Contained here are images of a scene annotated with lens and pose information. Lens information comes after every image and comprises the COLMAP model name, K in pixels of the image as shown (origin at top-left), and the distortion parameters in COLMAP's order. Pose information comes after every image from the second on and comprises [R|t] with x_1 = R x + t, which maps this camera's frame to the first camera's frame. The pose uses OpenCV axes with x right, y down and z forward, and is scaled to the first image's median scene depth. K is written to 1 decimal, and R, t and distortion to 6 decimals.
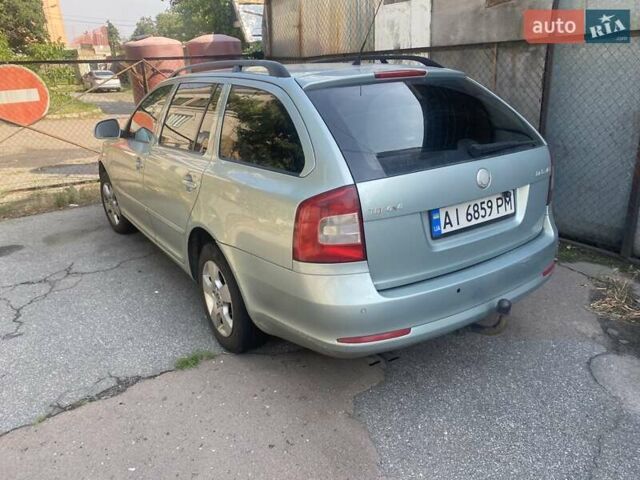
lens RADIAL K [[486.7, 0, 317.8], [0, 486.7, 234.8], [0, 0, 1]] dist [0.033406, -0.034564]
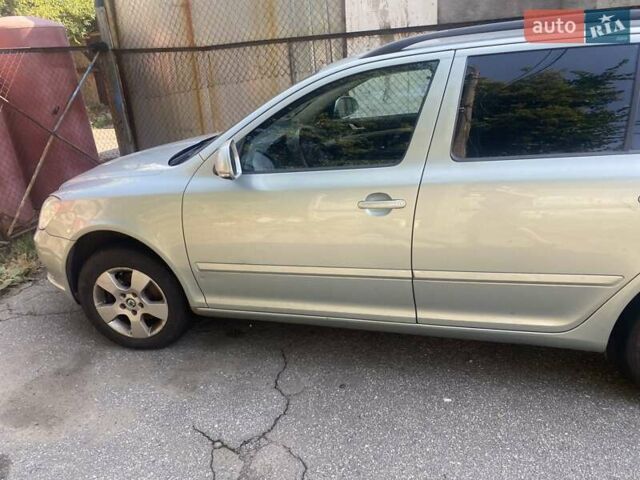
lens RADIAL K [[486.7, 0, 322.2], [0, 486.7, 235.1], [0, 0, 1]] dist [0.033406, -0.034564]
pose [[0.765070, -0.242245, 0.596645, -0.971120], [0.249022, 0.965758, 0.072792, -0.211693], [-0.593849, 0.092887, 0.799197, 0.737538]]
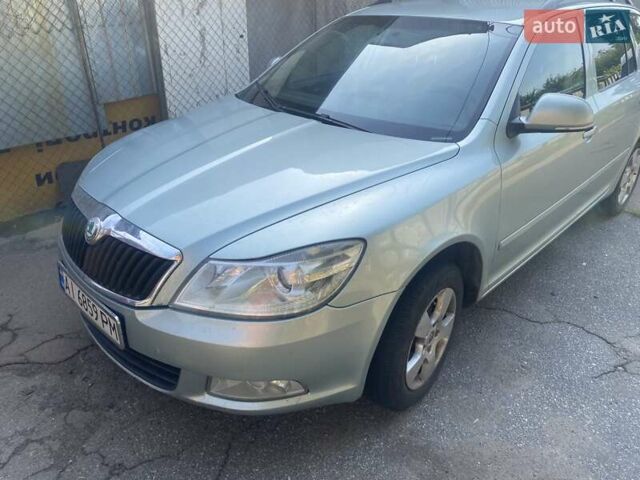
lens RADIAL K [[486.7, 0, 319.3], [0, 486.7, 236.9], [0, 0, 1]] dist [0.033406, -0.034564]
pose [[-0.218926, -0.400780, 0.889633, -1.252804], [0.316108, 0.833446, 0.453258, -0.598339], [-0.923118, 0.380451, -0.055773, 1.852367]]
